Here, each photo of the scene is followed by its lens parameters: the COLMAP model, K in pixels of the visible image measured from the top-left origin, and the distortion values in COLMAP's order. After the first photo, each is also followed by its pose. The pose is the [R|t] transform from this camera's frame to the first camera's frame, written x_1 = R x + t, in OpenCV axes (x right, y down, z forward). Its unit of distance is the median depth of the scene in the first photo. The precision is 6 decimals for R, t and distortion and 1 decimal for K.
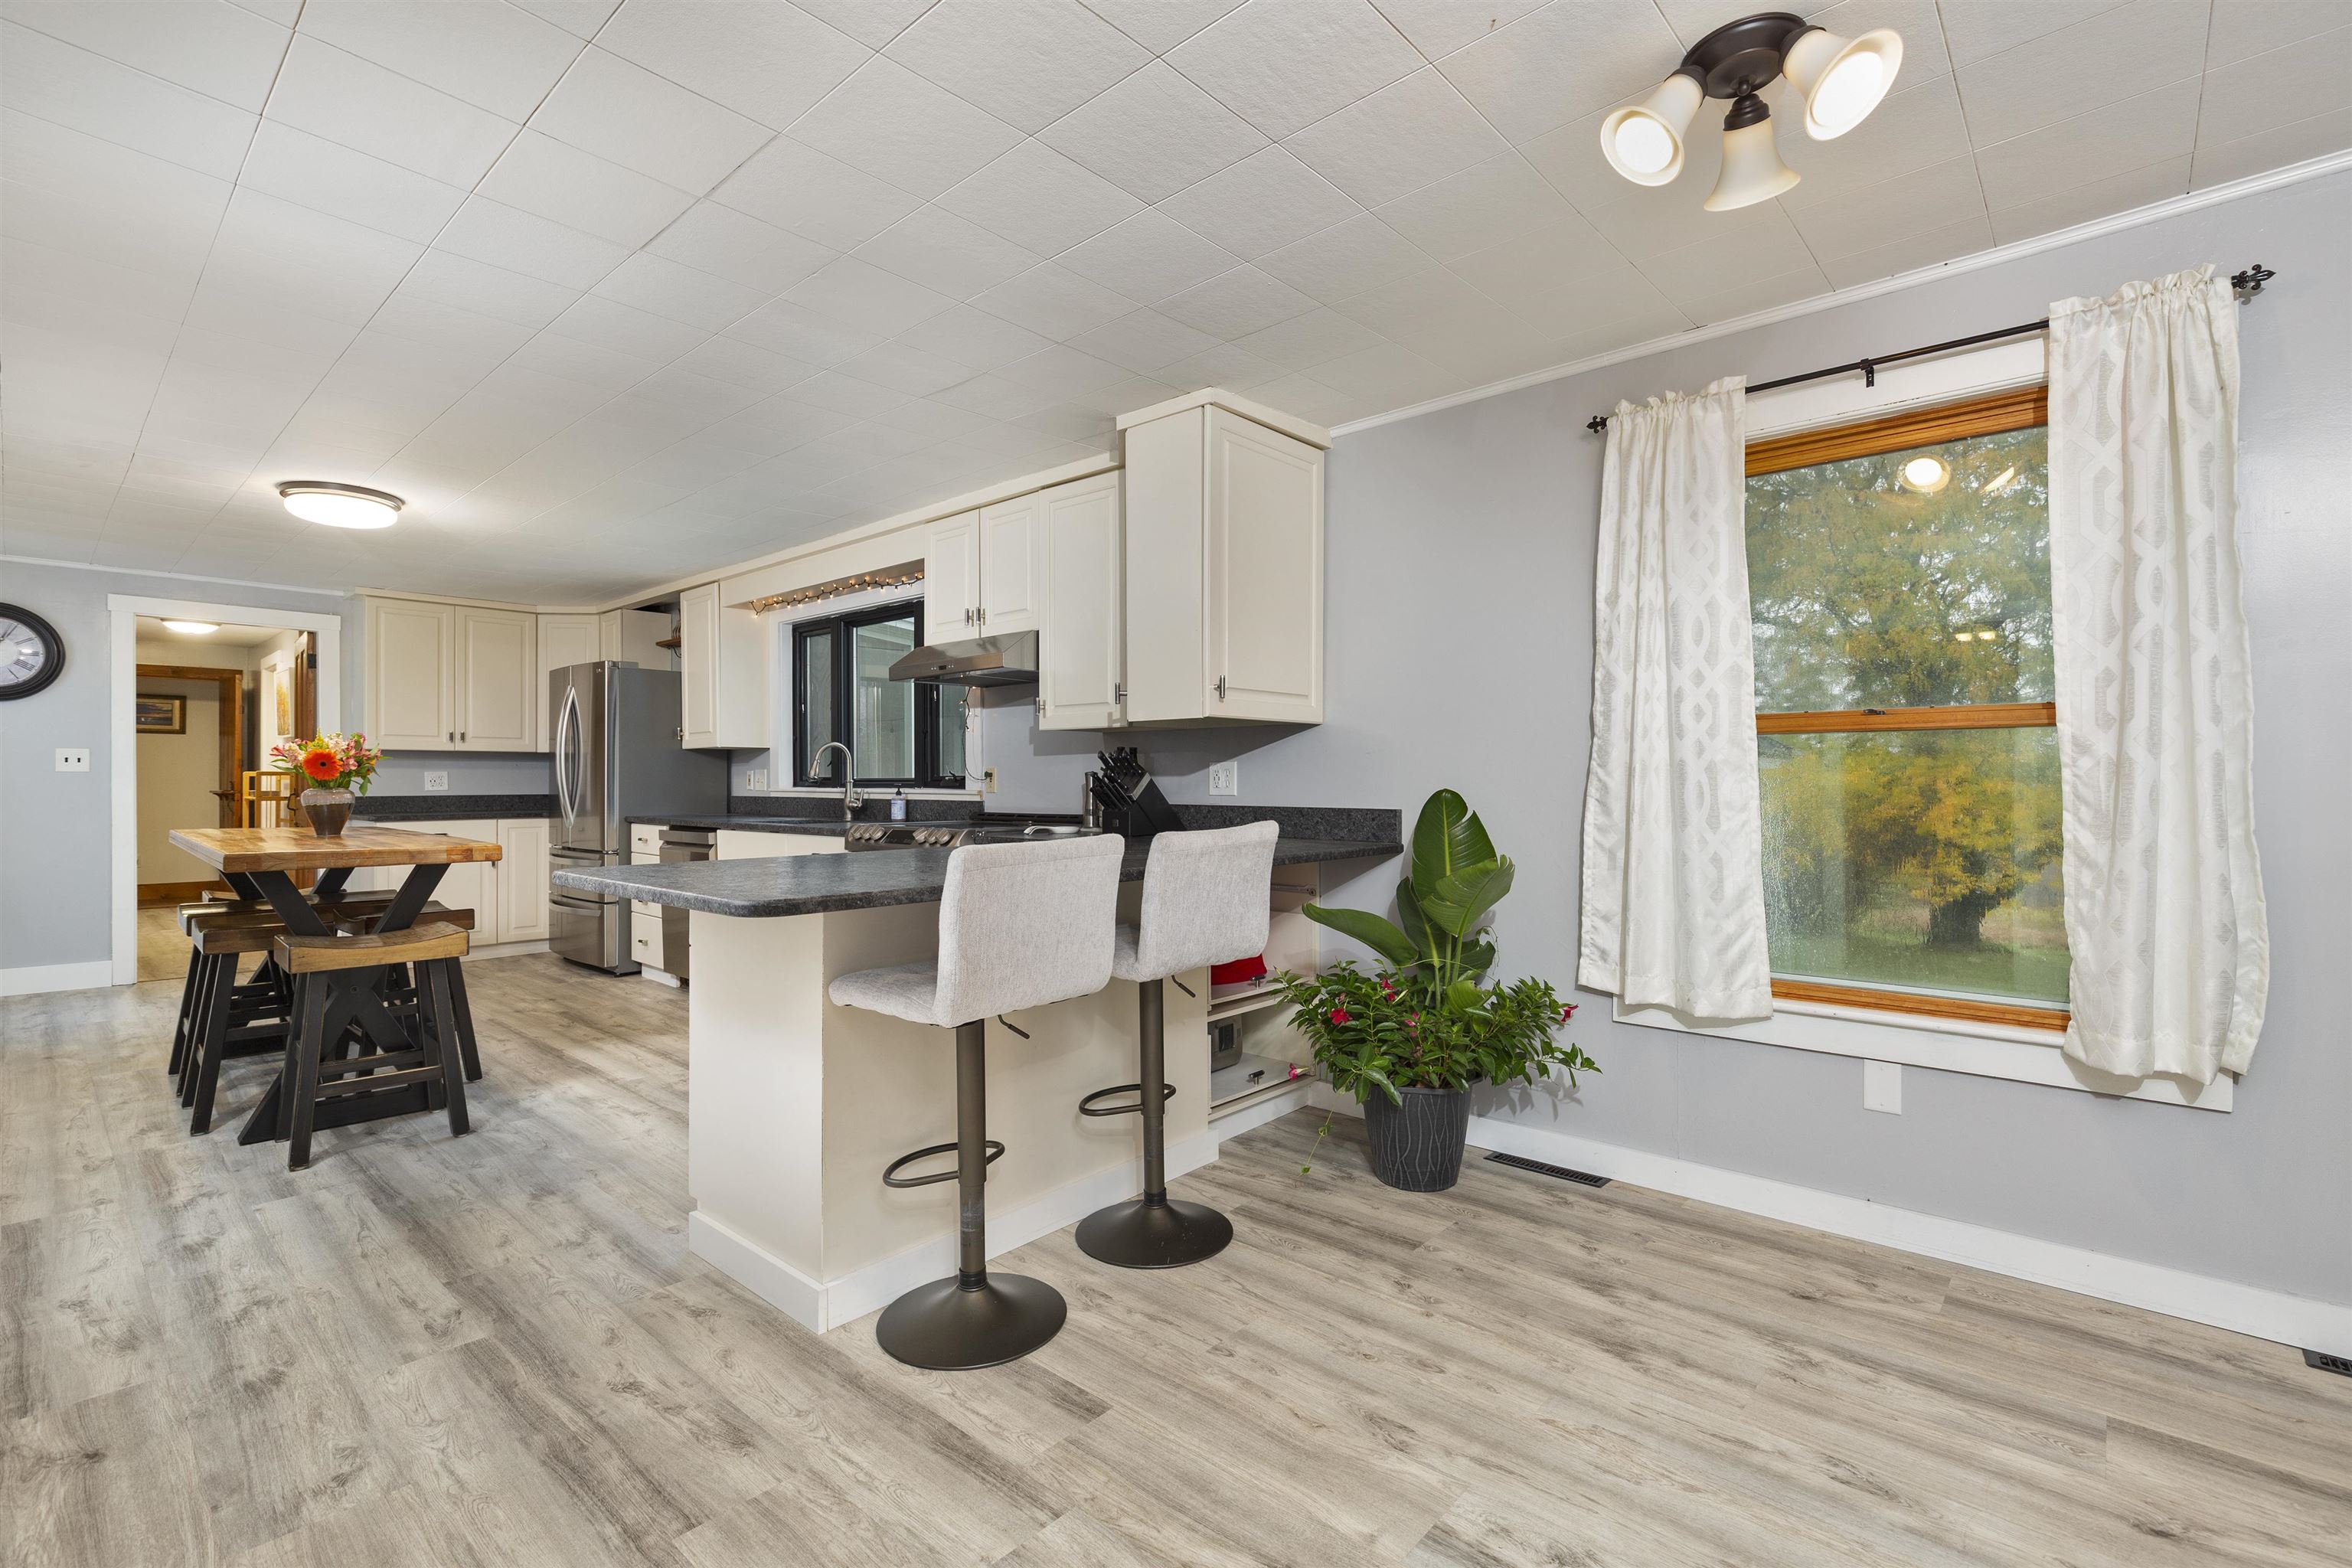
lens RADIAL K [[1053.9, 0, 1176.0], [0, 1053.9, 784.0], [0, 0, 1]] dist [-0.000968, -0.000593]
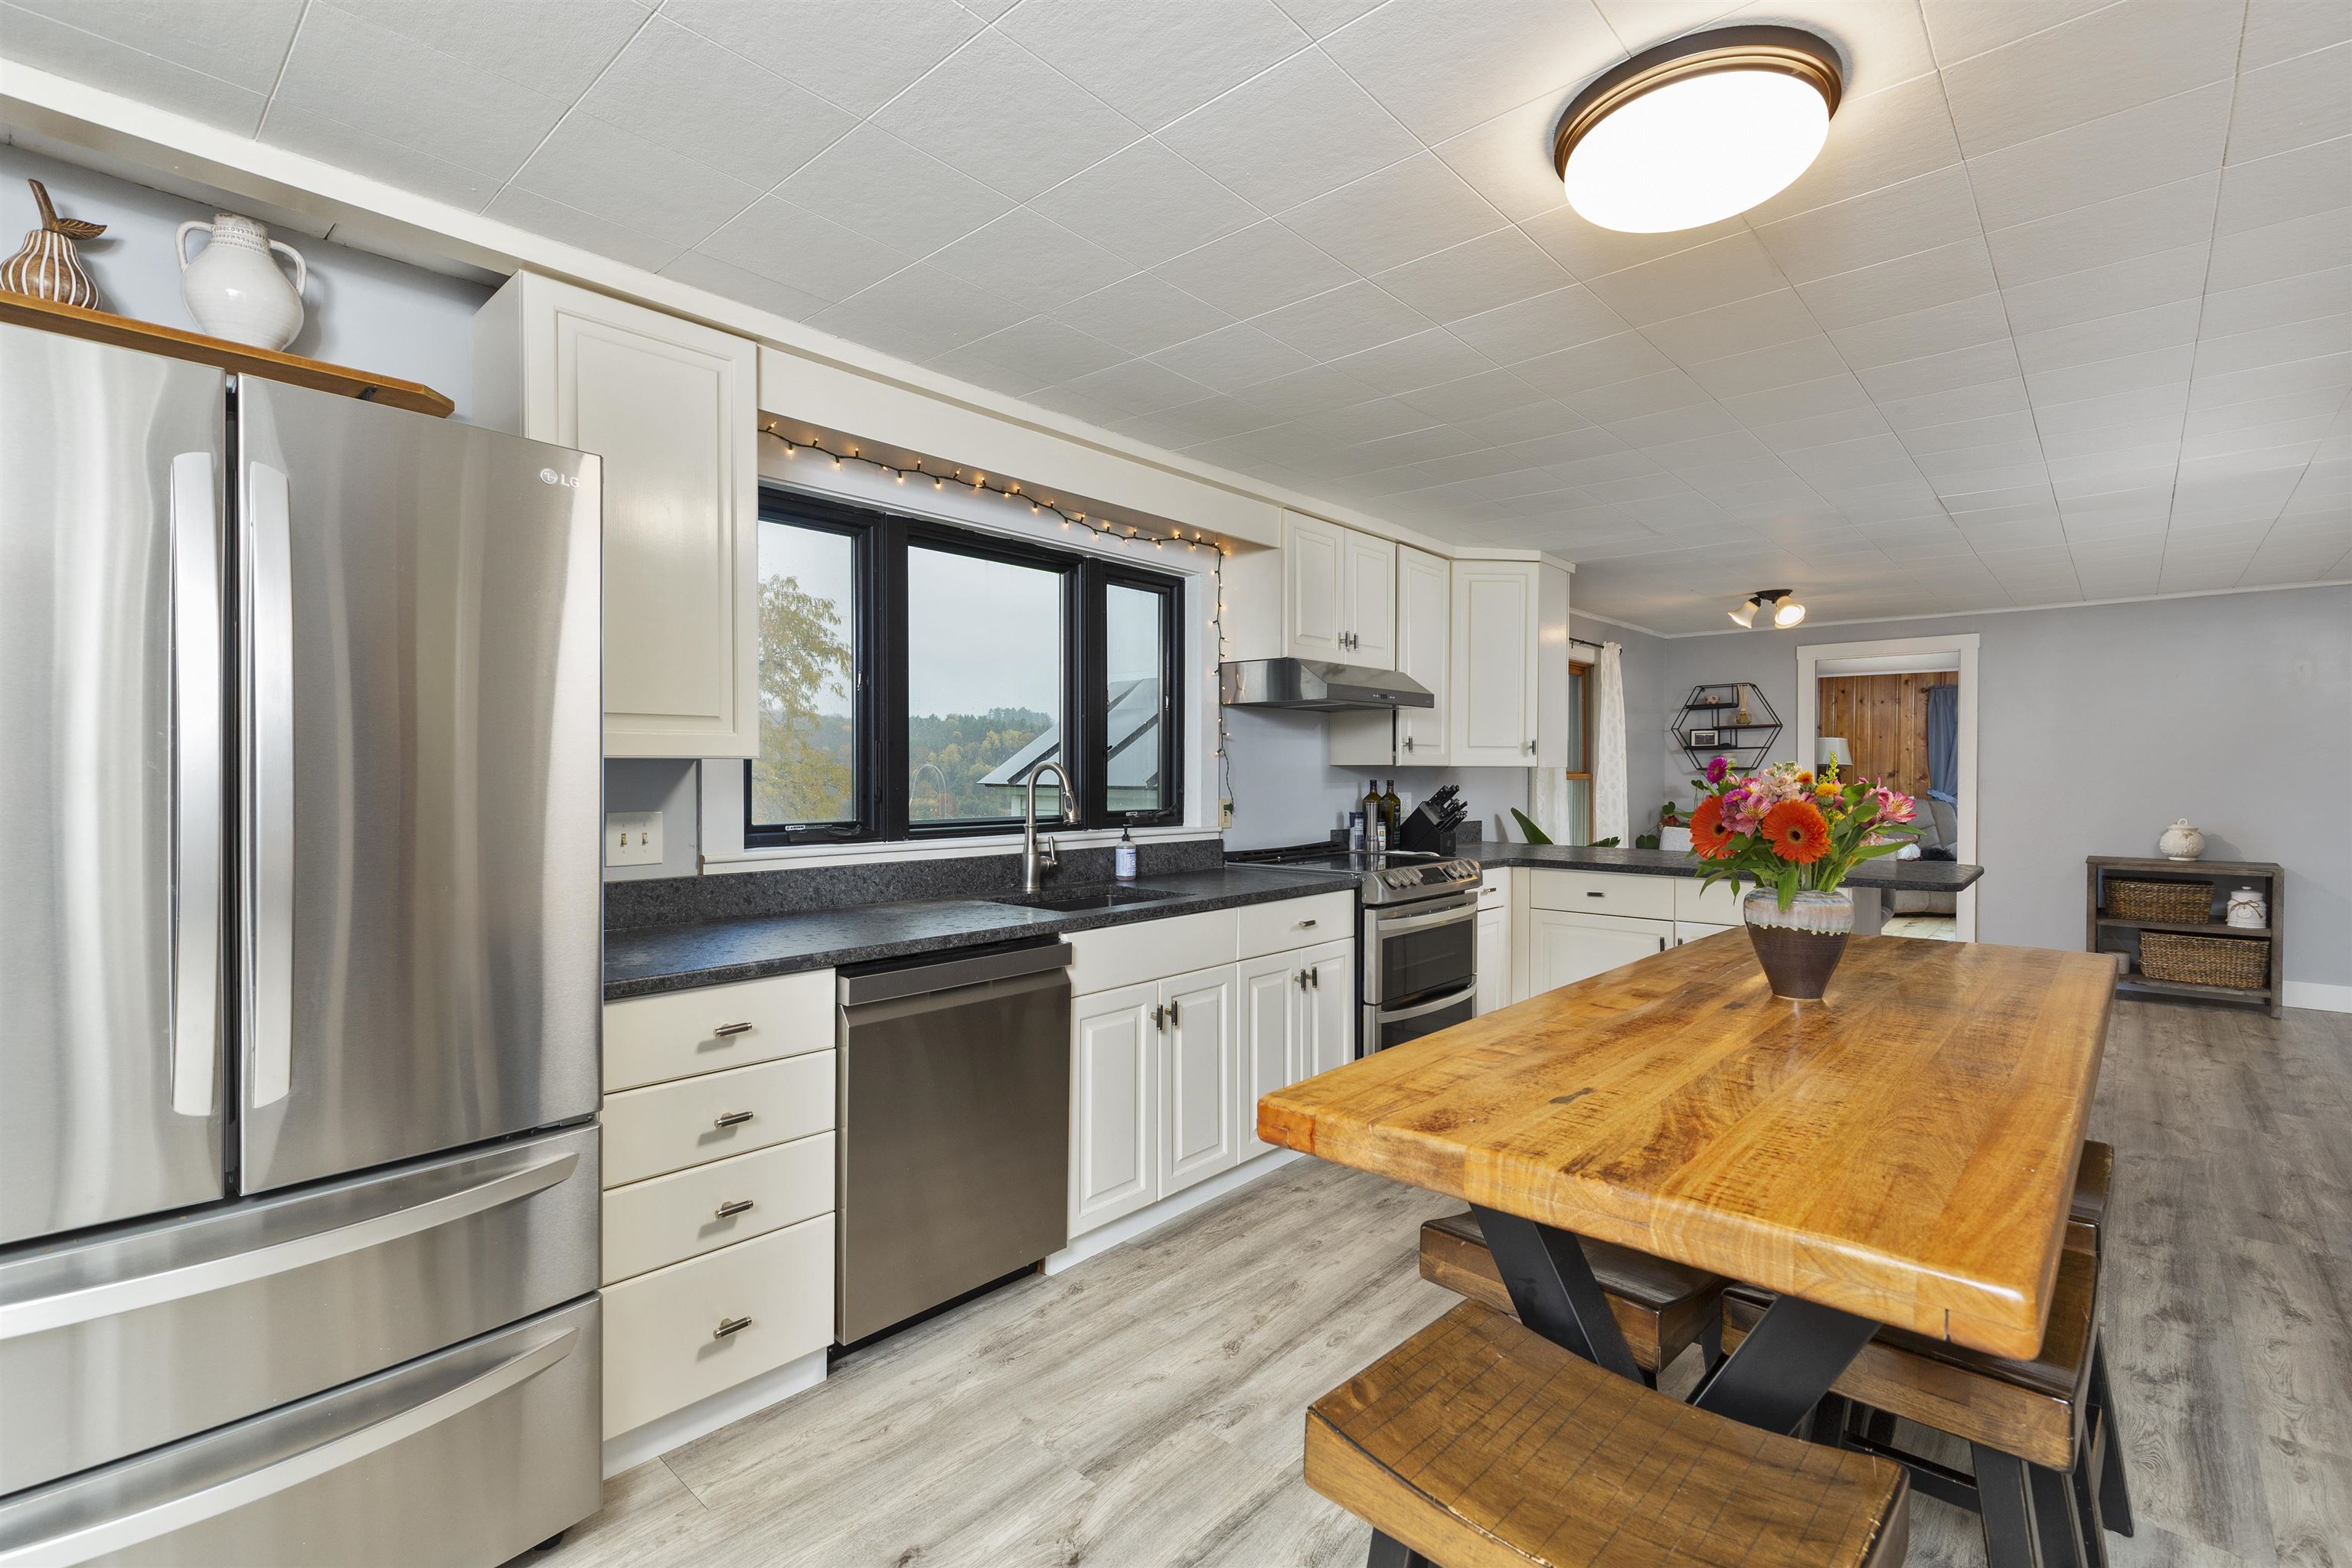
lens RADIAL K [[1053.9, 0, 1176.0], [0, 1053.9, 784.0], [0, 0, 1]] dist [-0.000968, -0.000593]
pose [[0.002564, -0.008362, 0.999962, -0.961179], [0.005247, 0.999951, 0.008349, -0.032521], [-0.999983, 0.005225, 0.002608, 0.970465]]
